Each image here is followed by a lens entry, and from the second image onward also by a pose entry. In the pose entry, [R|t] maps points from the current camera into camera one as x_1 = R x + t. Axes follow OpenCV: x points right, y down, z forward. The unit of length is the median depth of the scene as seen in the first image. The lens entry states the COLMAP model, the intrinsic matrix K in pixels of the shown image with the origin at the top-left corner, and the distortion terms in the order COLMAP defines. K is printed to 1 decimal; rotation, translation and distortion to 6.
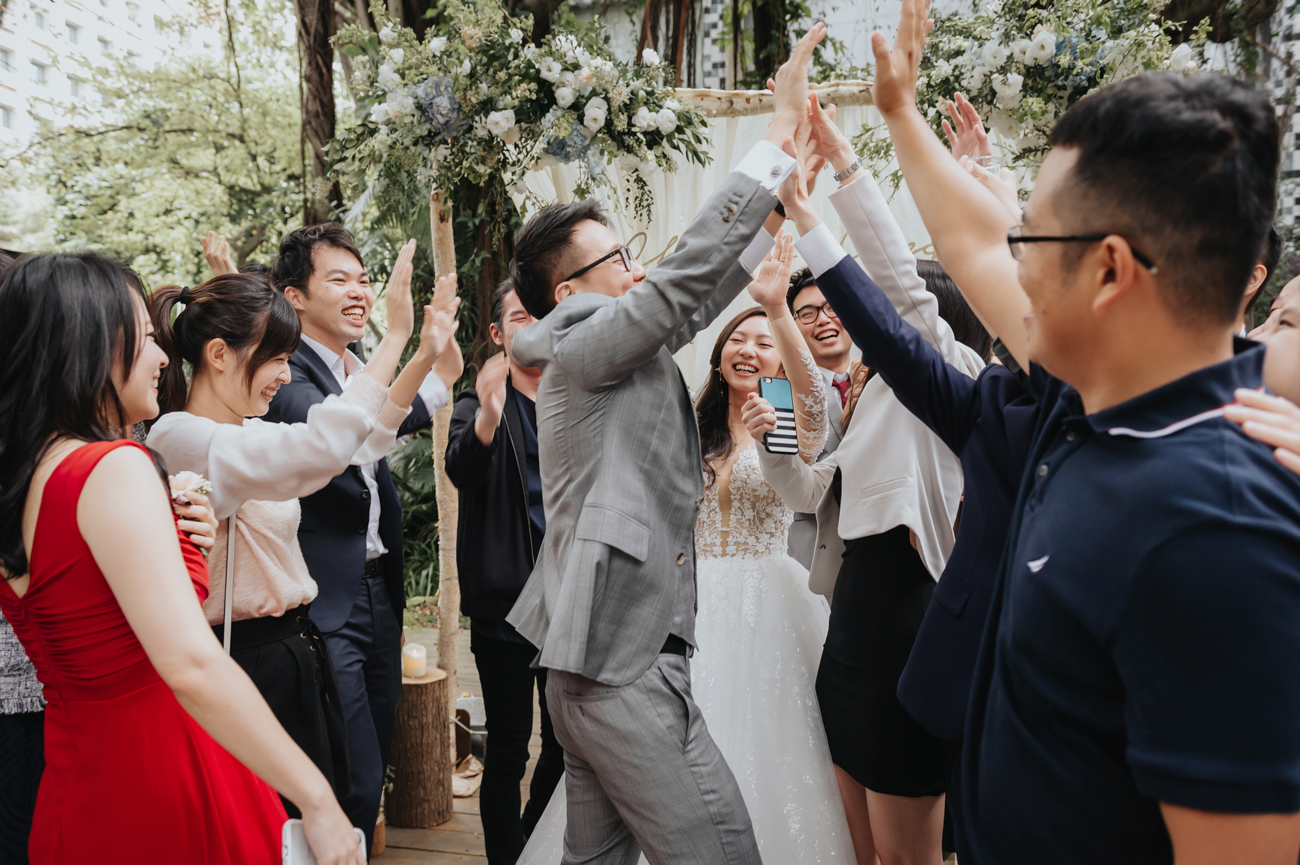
lens RADIAL K [[1000.6, 0, 644.0], [0, 1000.6, 427.8], [0, 0, 1]] dist [0.003879, 0.002907]
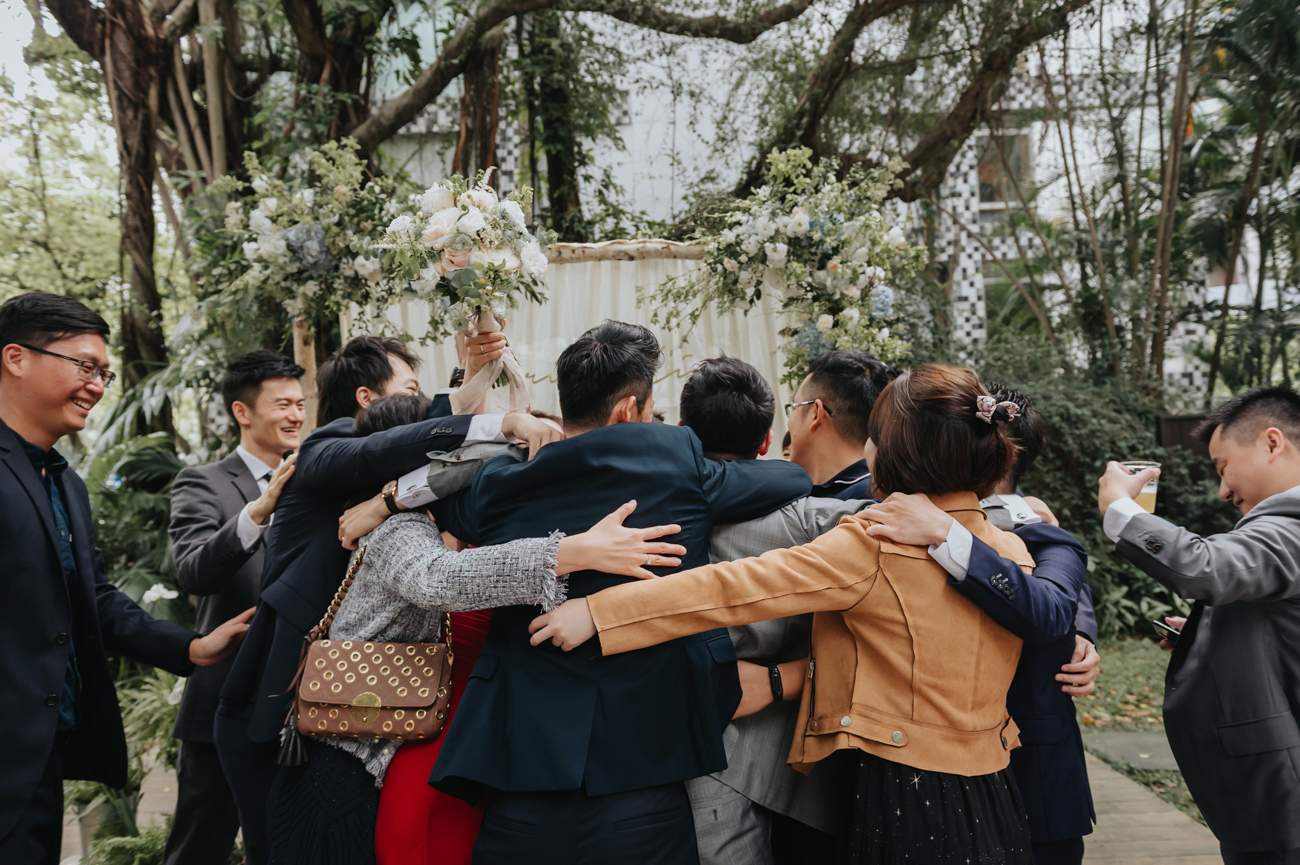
lens RADIAL K [[903.2, 0, 650.0], [0, 903.2, 432.5], [0, 0, 1]] dist [-0.013317, -0.004828]
pose [[0.972929, -0.012778, 0.230749, -0.065172], [0.032406, 0.996149, -0.081473, -0.013127], [-0.228820, 0.086745, 0.969596, -0.077536]]
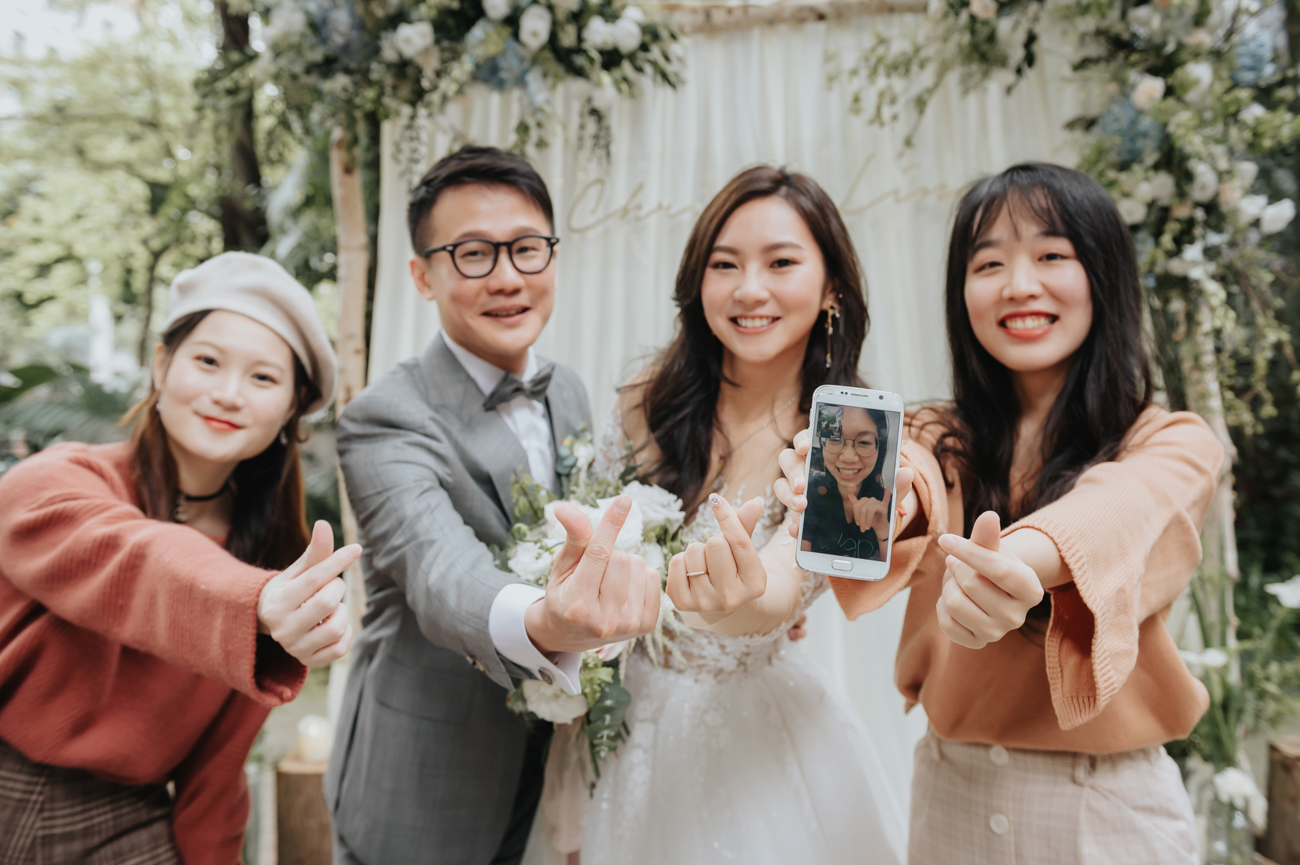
lens RADIAL K [[1121.9, 0, 648.5], [0, 1121.9, 398.5], [0, 0, 1]] dist [-0.004953, 0.001577]
pose [[0.999558, -0.020994, 0.021035, 0.015010], [0.021954, 0.998677, -0.046500, 0.018507], [-0.020031, 0.046941, 0.998697, 0.134907]]
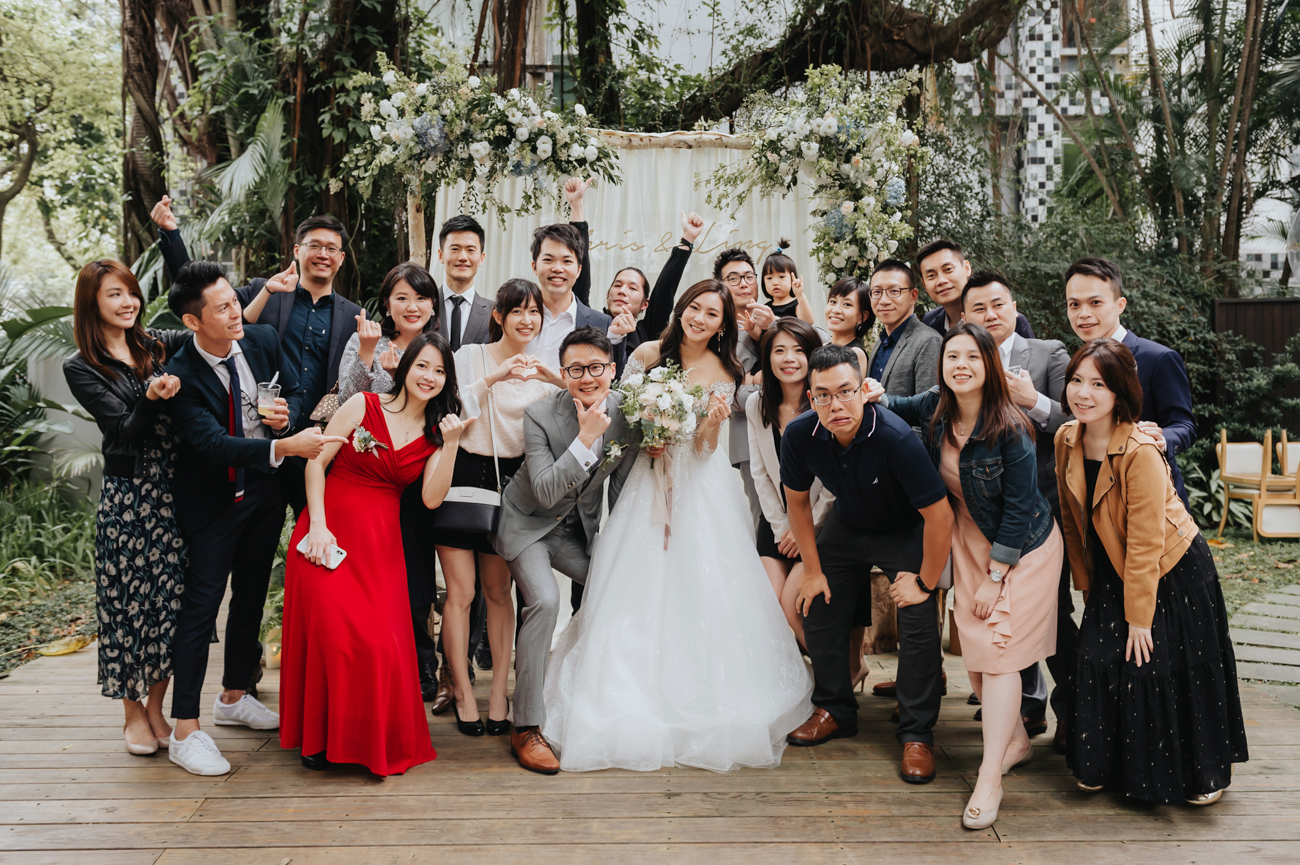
lens RADIAL K [[1122.8, 0, 671.9], [0, 1122.8, 356.9], [0, 0, 1]] dist [0.005452, 0.009251]
pose [[0.970584, 0.005184, 0.240708, -0.256644], [0.004317, 0.999233, -0.038927, 0.057481], [-0.240725, 0.038821, 0.969817, -0.616893]]
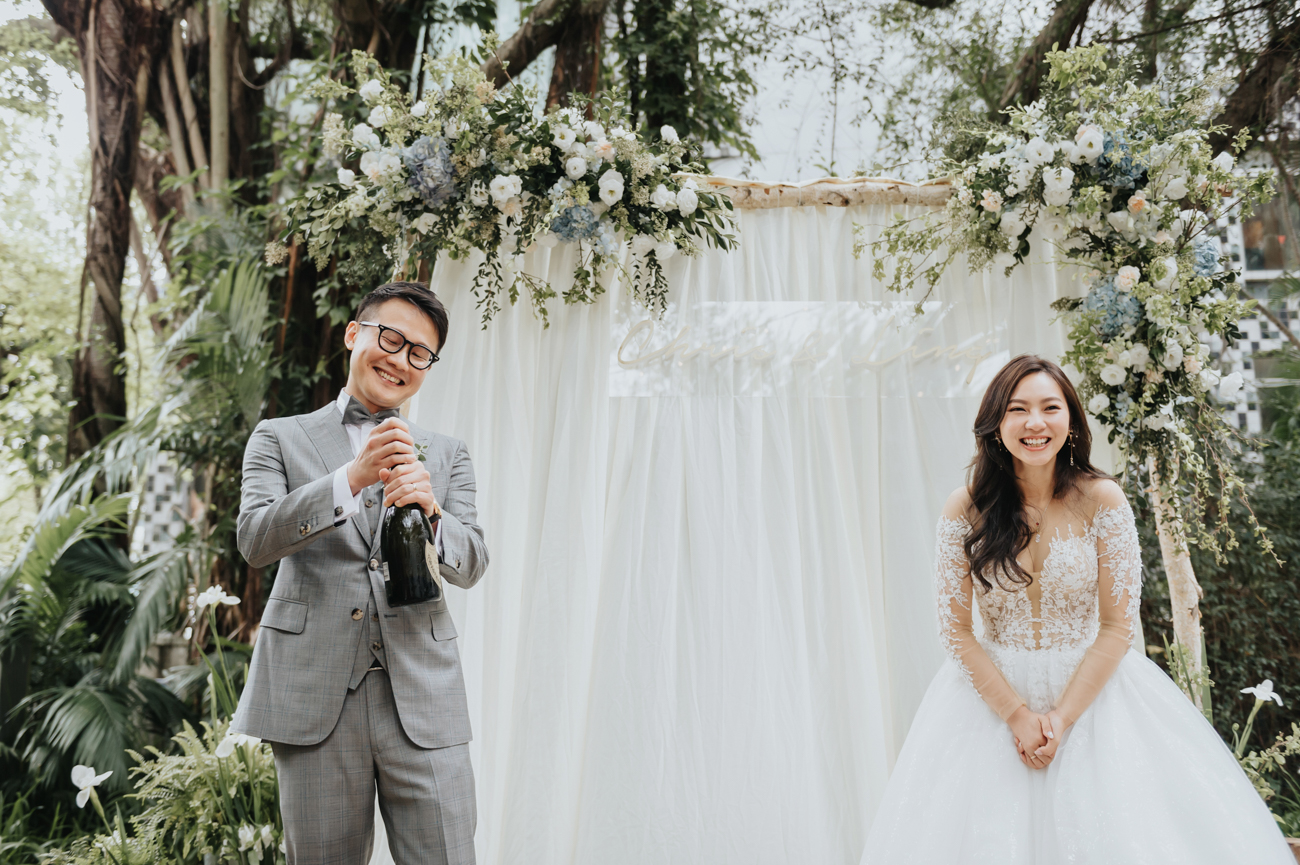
lens RADIAL K [[1307.3, 0, 621.8], [0, 1307.3, 414.3], [0, 0, 1]] dist [-0.009355, -0.016054]
pose [[0.989087, 0.047809, 0.139363, -0.188533], [-0.014310, 0.972590, -0.232087, 0.152142], [-0.146639, 0.227560, 0.962660, -0.078572]]
